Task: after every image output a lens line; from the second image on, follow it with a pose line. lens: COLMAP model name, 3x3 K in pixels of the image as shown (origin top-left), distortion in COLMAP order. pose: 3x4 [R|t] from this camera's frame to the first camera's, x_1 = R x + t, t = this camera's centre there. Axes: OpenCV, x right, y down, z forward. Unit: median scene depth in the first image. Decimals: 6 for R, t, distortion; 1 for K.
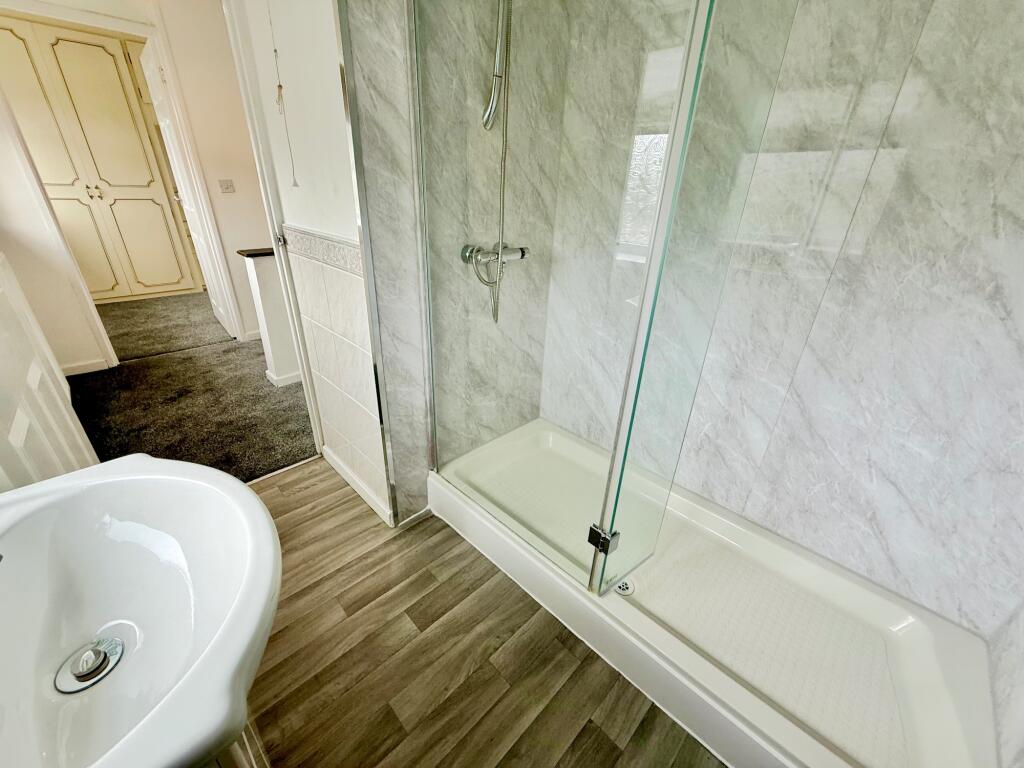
lens RADIAL K [[409.4, 0, 511.4], [0, 409.4, 383.7], [0, 0, 1]] dist [0.001526, -0.000430]
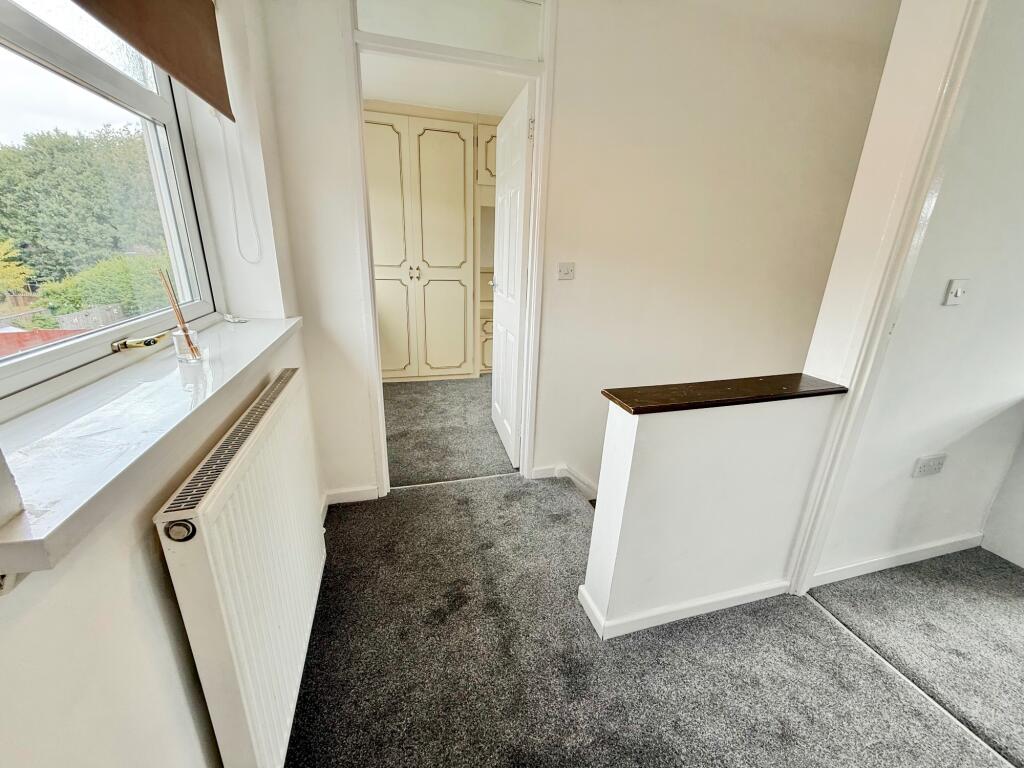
lens RADIAL K [[409.4, 0, 508.1], [0, 409.4, 385.8], [0, 0, 1]] dist [0.001526, -0.000430]
pose [[0.870767, 0.144023, -0.470130, -0.445206], [-0.216379, 0.970822, -0.103365, -0.209357], [0.441526, 0.191733, 0.876524, 0.402239]]
